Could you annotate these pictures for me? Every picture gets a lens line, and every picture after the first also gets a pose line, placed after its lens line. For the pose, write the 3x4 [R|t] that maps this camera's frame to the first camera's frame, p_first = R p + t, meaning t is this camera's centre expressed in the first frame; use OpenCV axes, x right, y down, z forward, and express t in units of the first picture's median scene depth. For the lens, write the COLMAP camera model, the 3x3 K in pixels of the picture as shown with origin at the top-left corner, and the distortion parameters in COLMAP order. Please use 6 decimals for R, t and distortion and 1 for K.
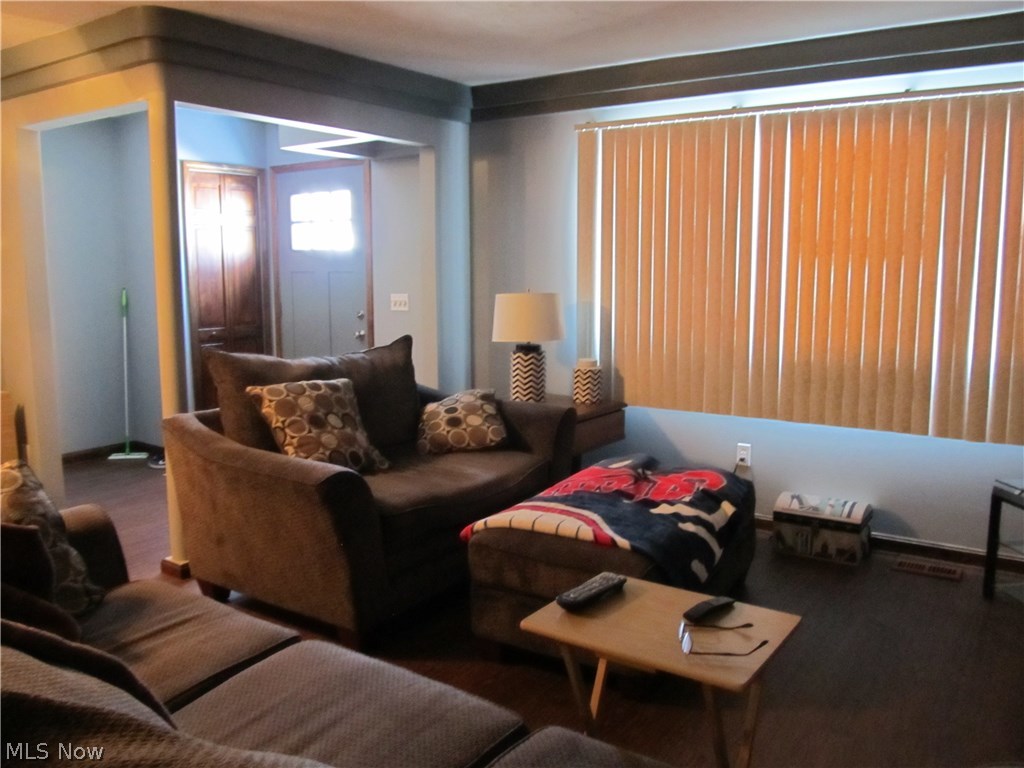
lens RADIAL K [[854.9, 0, 513.0], [0, 854.9, 386.7], [0, 0, 1]] dist [-0.069876, 0.041697]
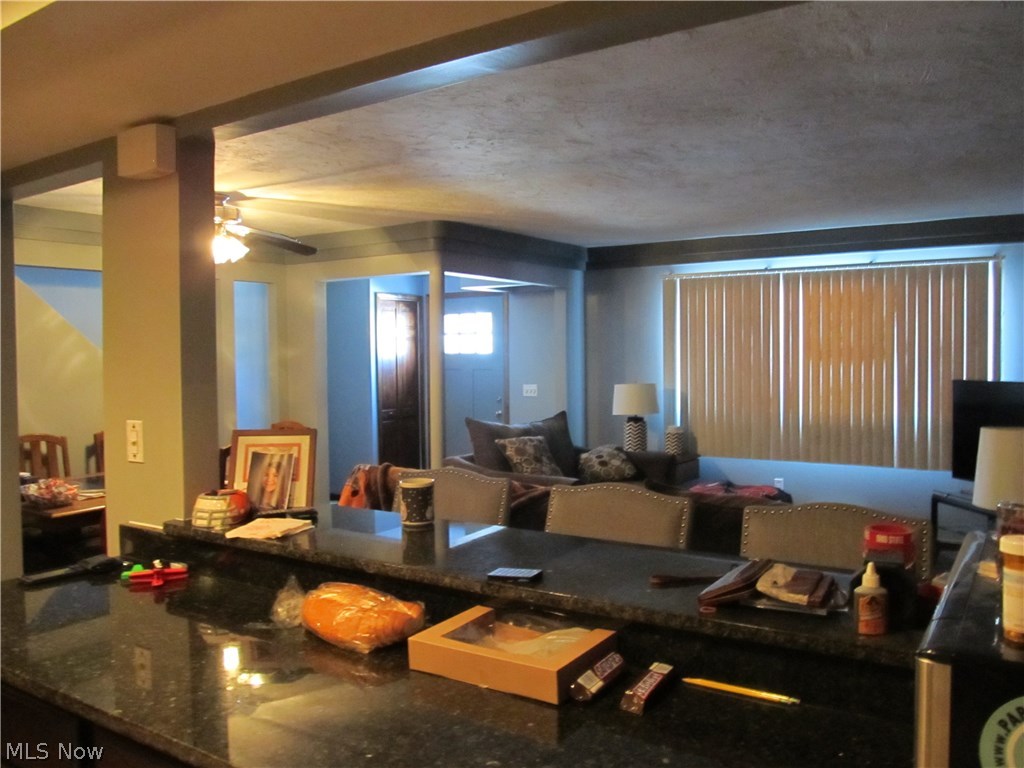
lens RADIAL K [[854.9, 0, 512.4], [0, 854.9, 386.1], [0, 0, 1]] dist [-0.069876, 0.041697]
pose [[0.999850, -0.007968, 0.015373, -0.242341], [0.009535, 0.994456, -0.104719, 0.057882], [-0.014454, 0.104850, 0.994383, -0.565415]]
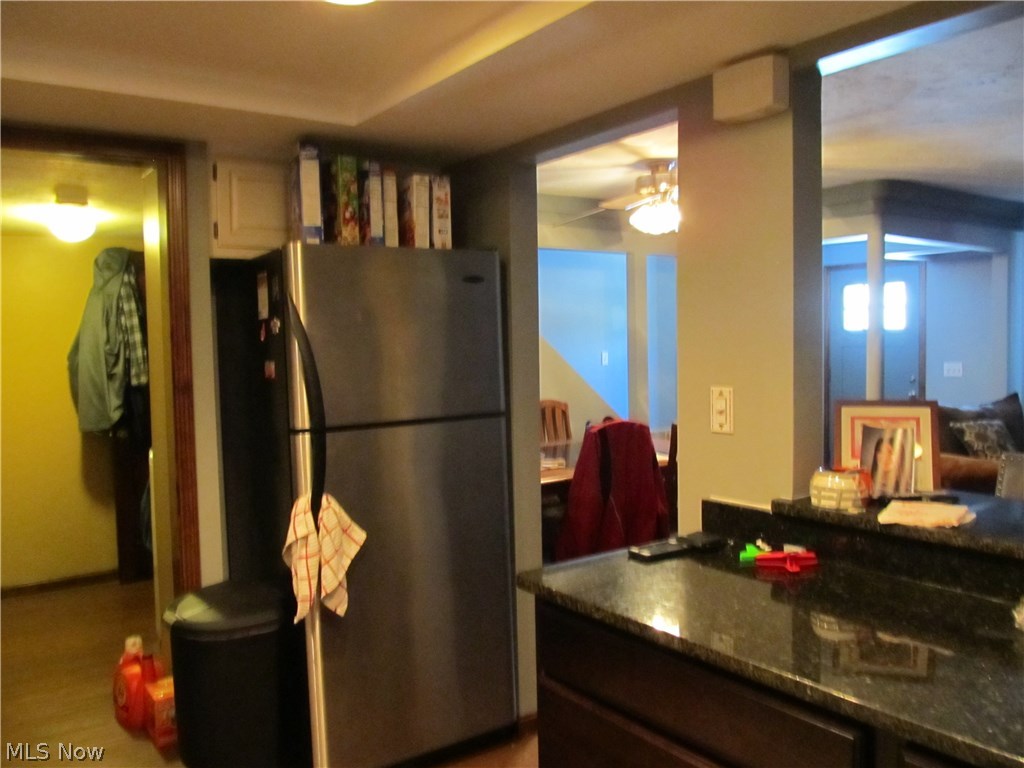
lens RADIAL K [[854.9, 0, 518.8], [0, 854.9, 391.1], [0, 0, 1]] dist [-0.069876, 0.041697]
pose [[0.943147, 0.012509, -0.332141, -0.429654], [-0.038401, 0.996701, -0.071505, 0.063708], [0.330151, 0.080194, 0.940515, -0.529884]]
